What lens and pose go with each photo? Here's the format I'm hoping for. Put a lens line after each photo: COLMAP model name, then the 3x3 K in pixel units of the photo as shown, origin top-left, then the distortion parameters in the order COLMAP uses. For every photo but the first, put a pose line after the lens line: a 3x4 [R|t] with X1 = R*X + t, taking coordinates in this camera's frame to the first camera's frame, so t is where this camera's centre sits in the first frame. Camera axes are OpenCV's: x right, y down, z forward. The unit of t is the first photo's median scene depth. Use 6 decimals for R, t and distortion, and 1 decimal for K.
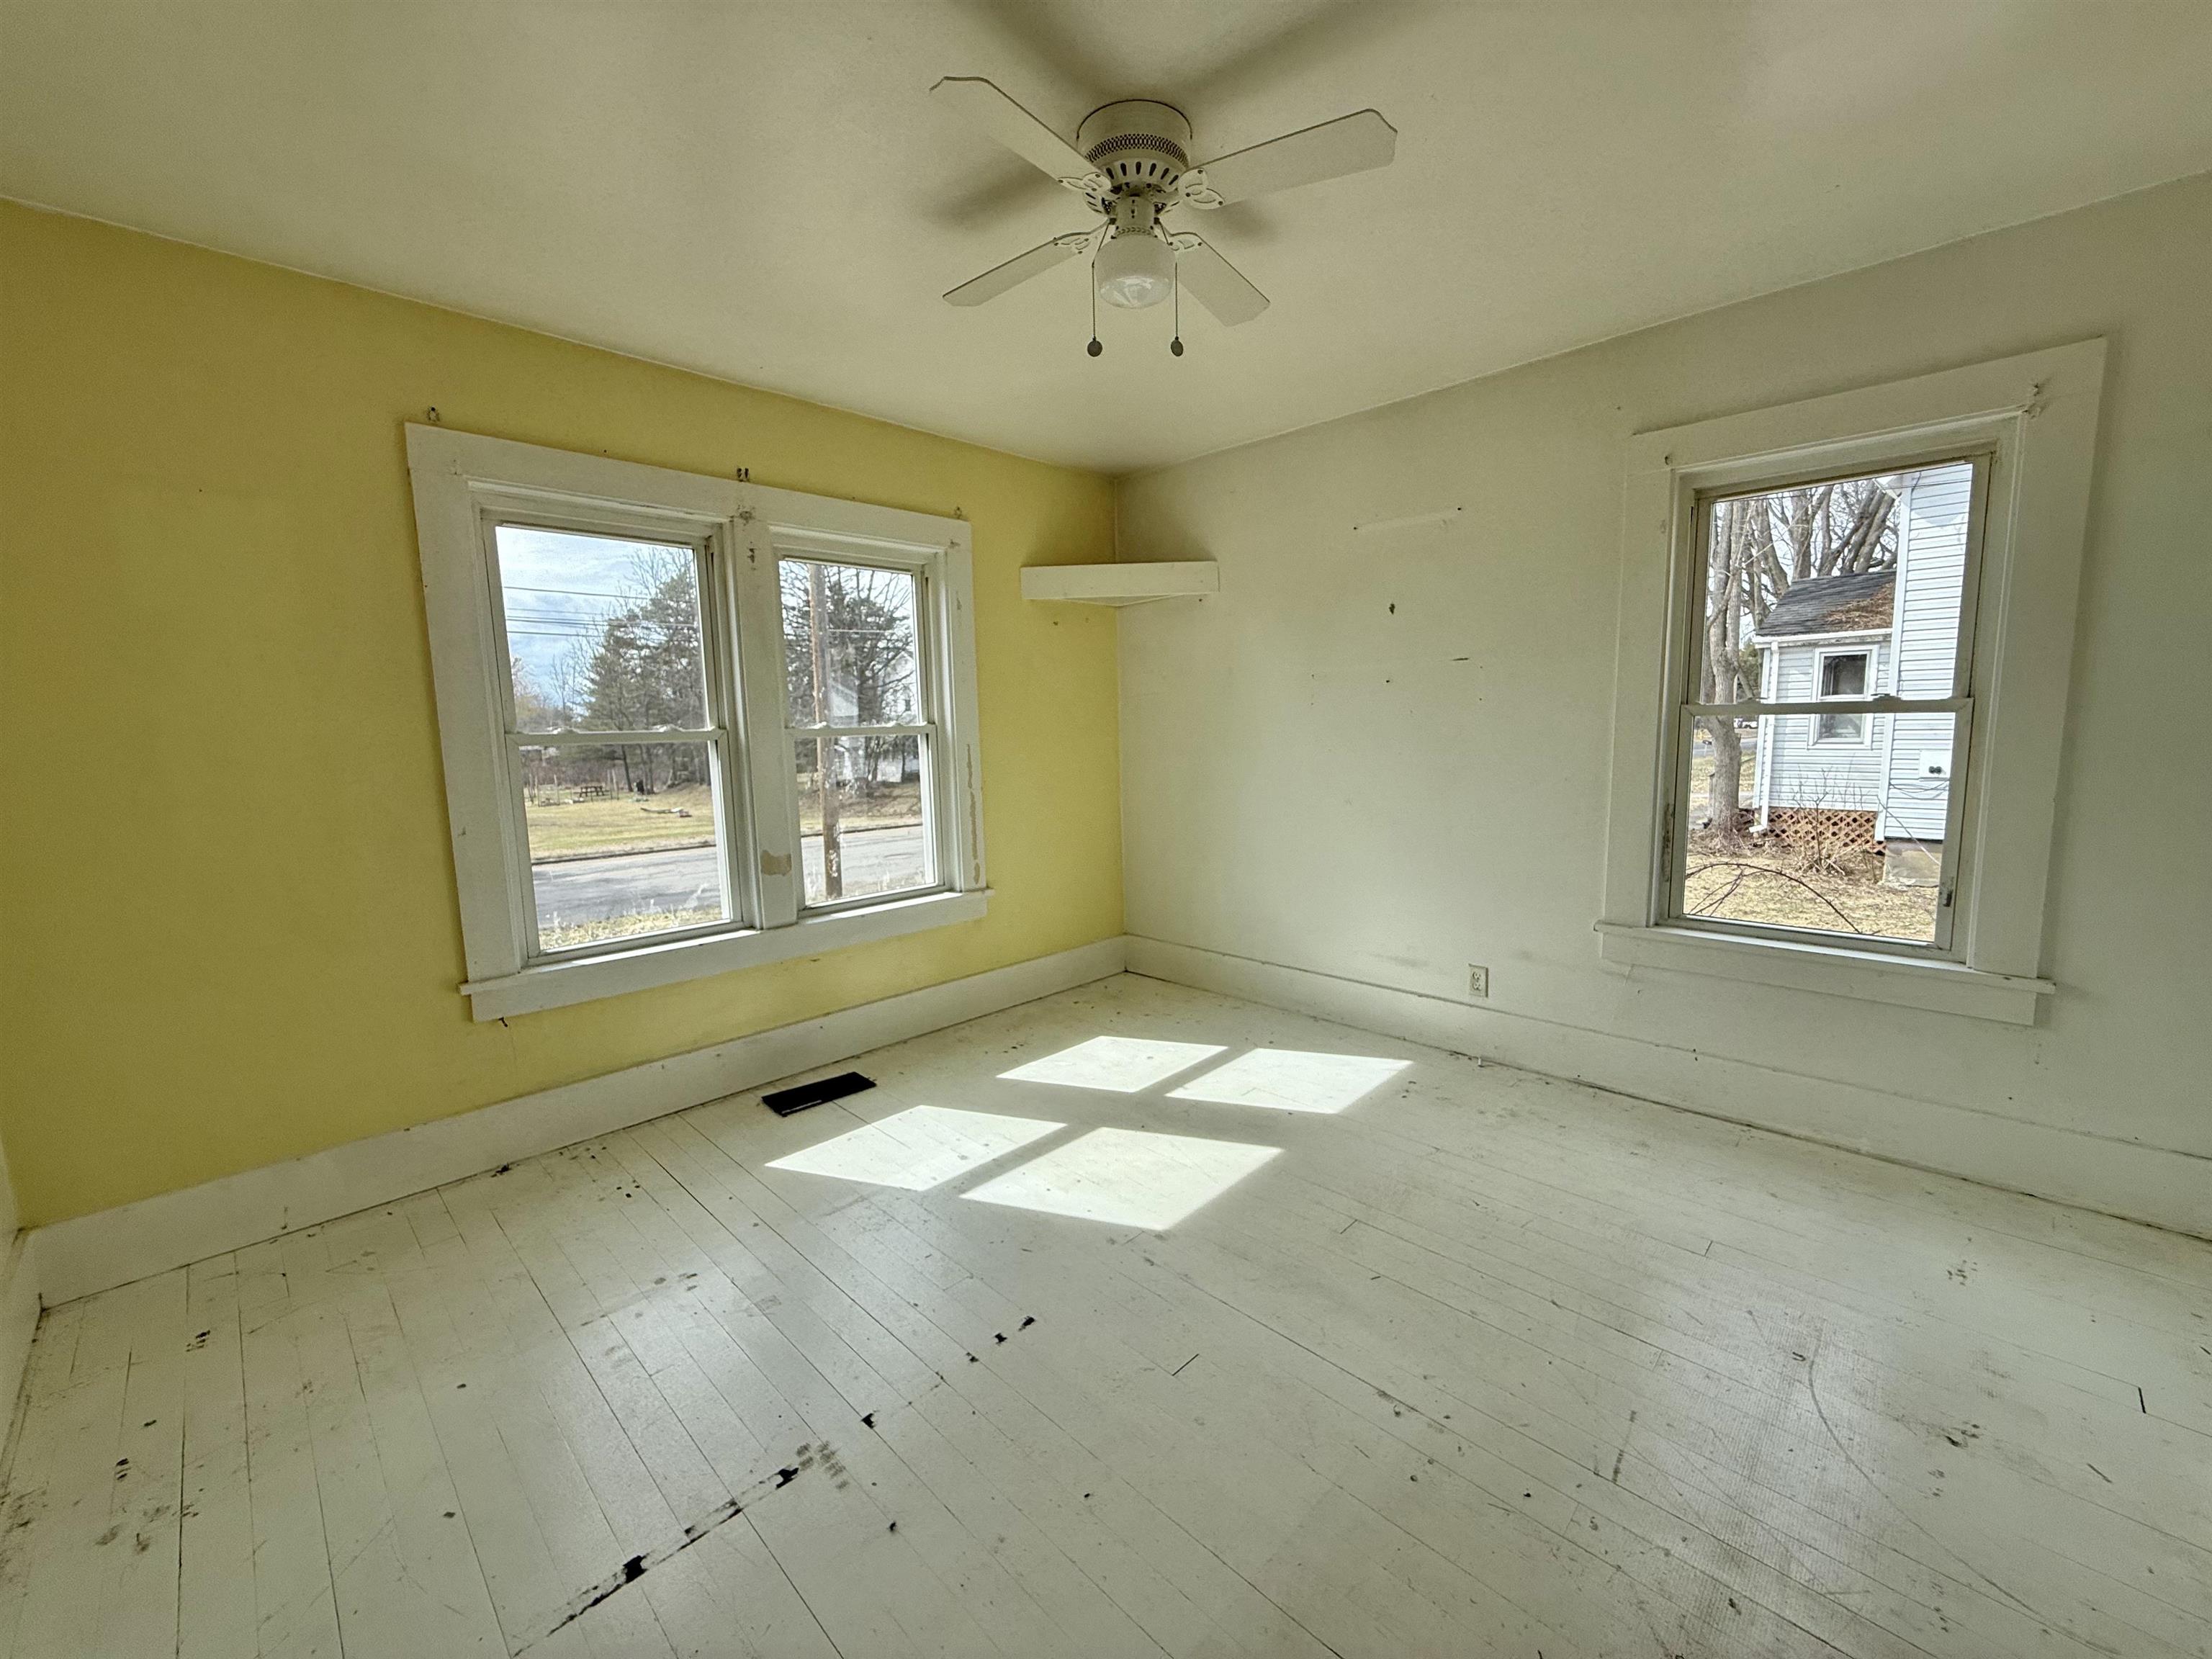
lens RADIAL K [[881.9, 0, 1106.6], [0, 881.9, 825.7], [0, 0, 1]] dist [0.000052, 0.000681]
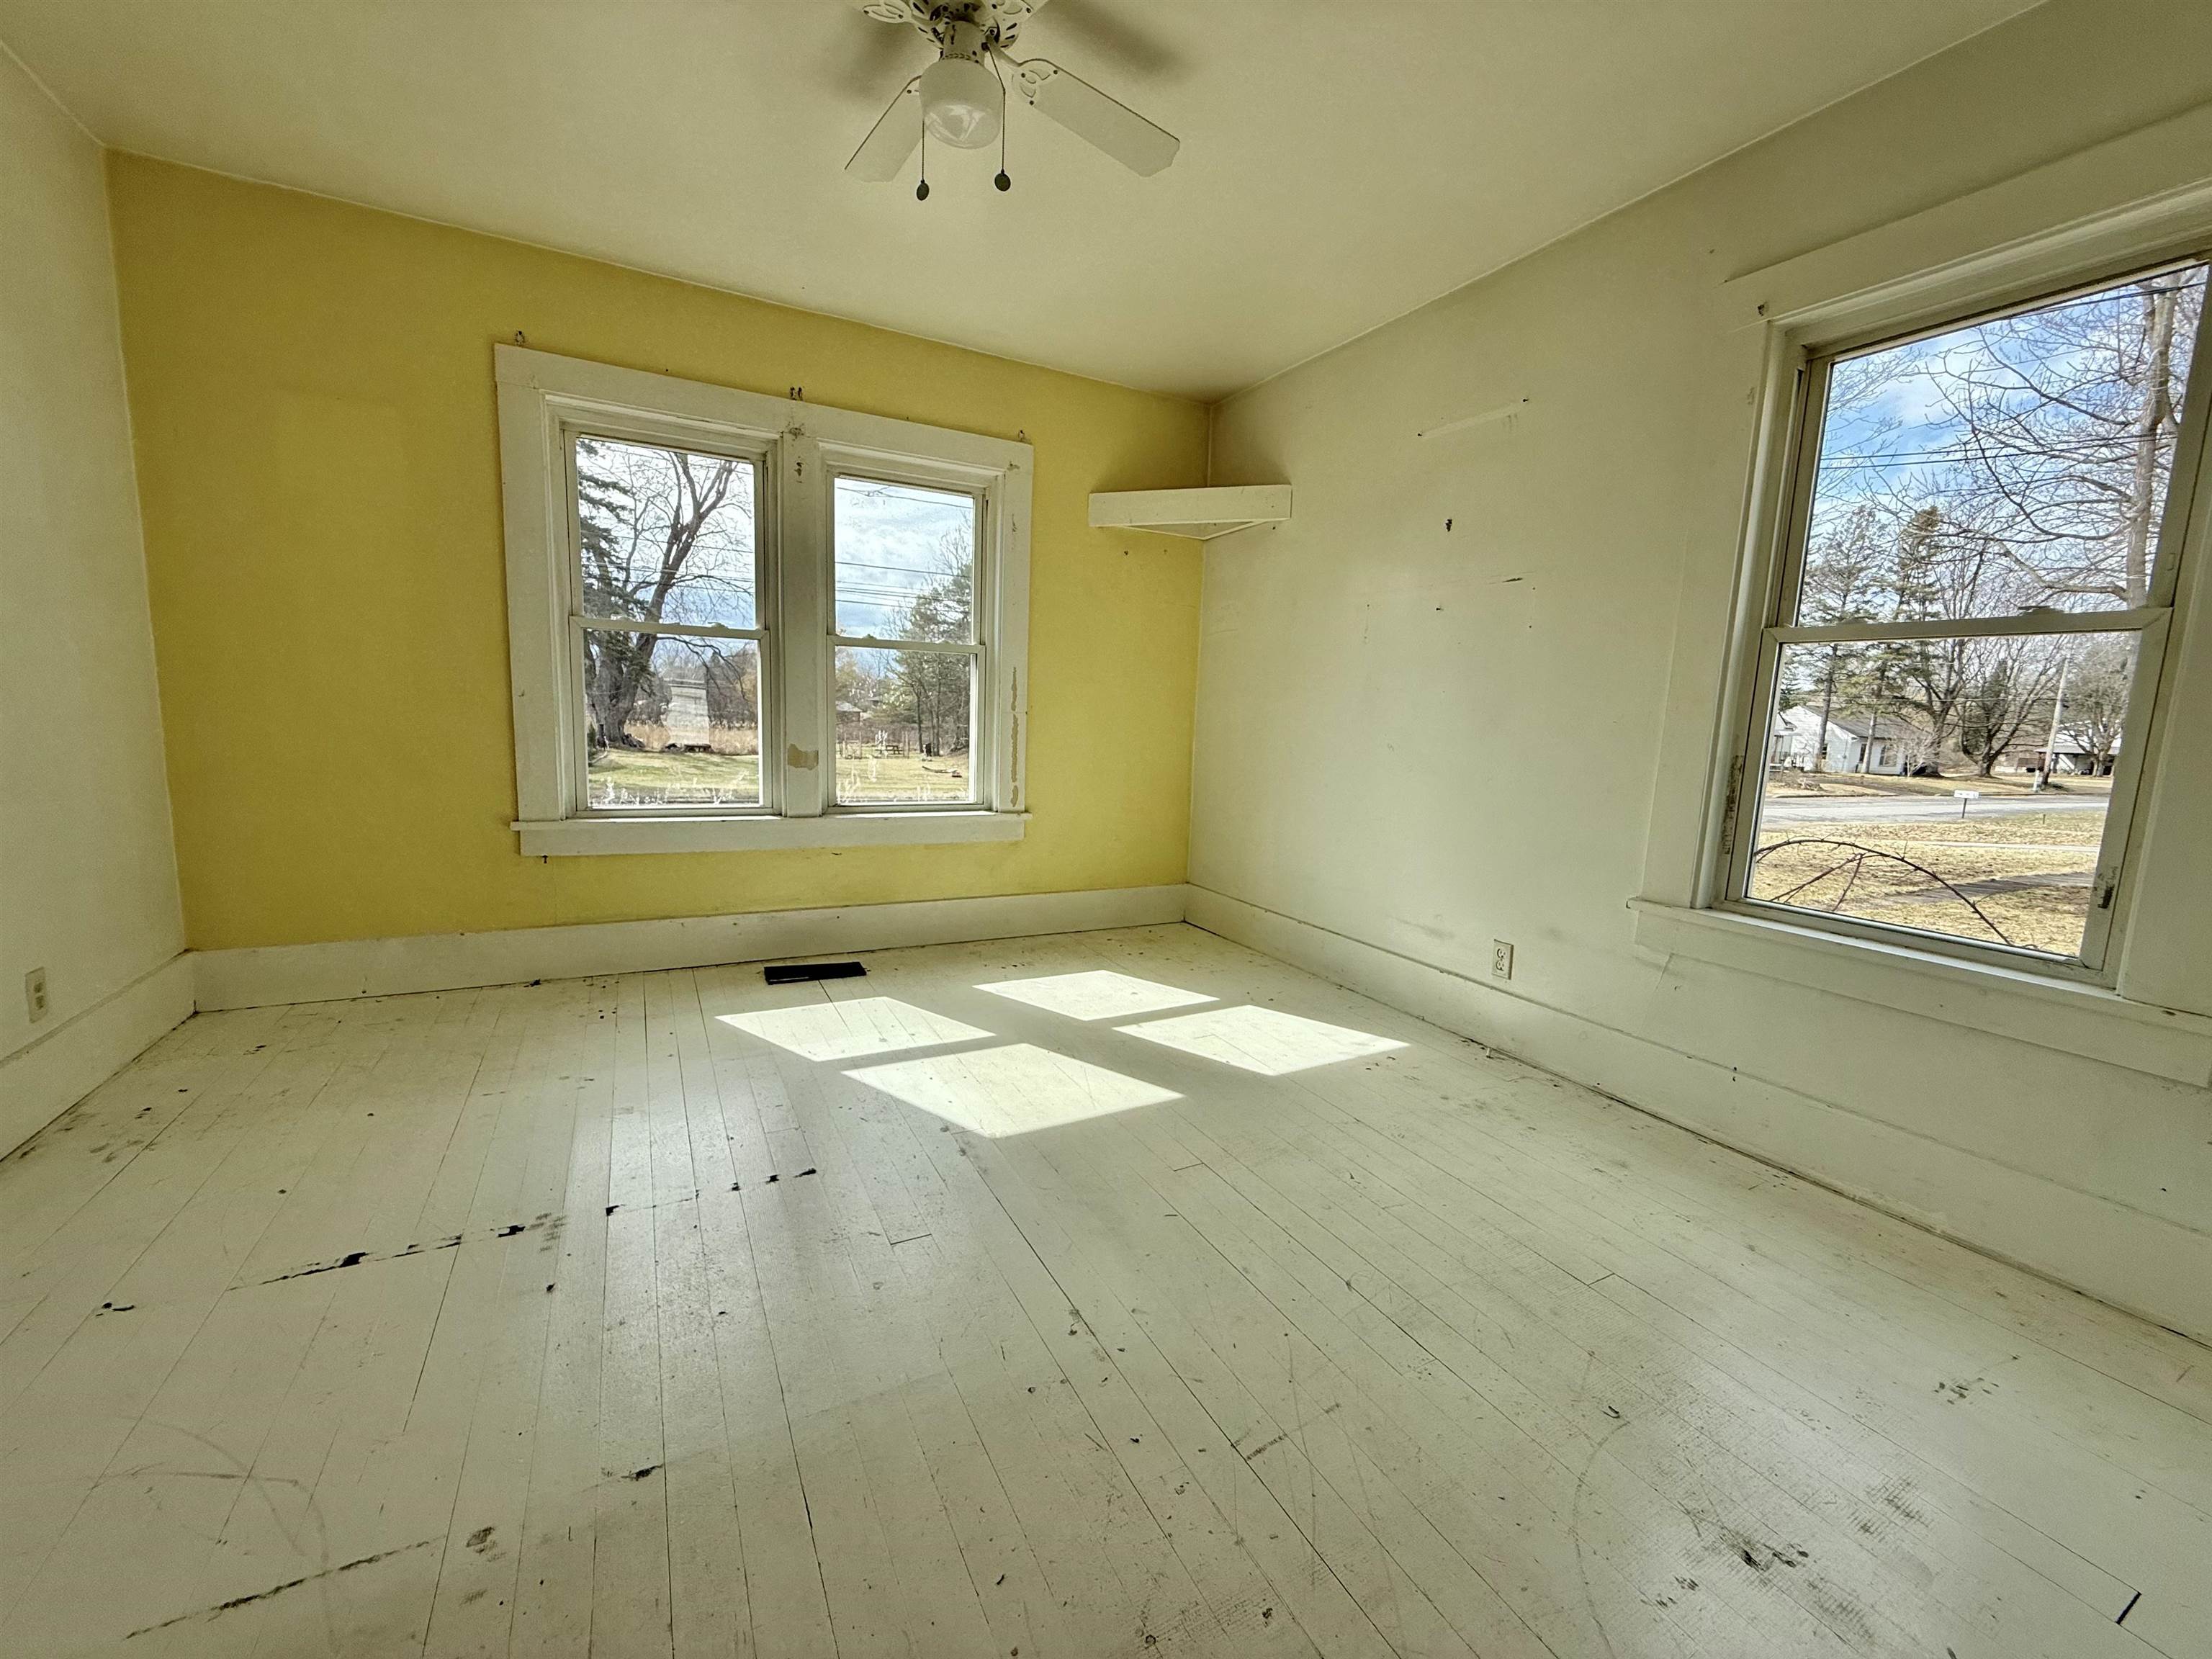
lens RADIAL K [[881.9, 0, 1107.0], [0, 881.9, 826.4], [0, 0, 1]] dist [0.000052, 0.000681]
pose [[0.952108, 0.097148, -0.289919, 0.322409], [-0.093635, 0.995267, 0.026001, 0.067721], [0.291073, 0.002391, 0.956698, 0.078951]]
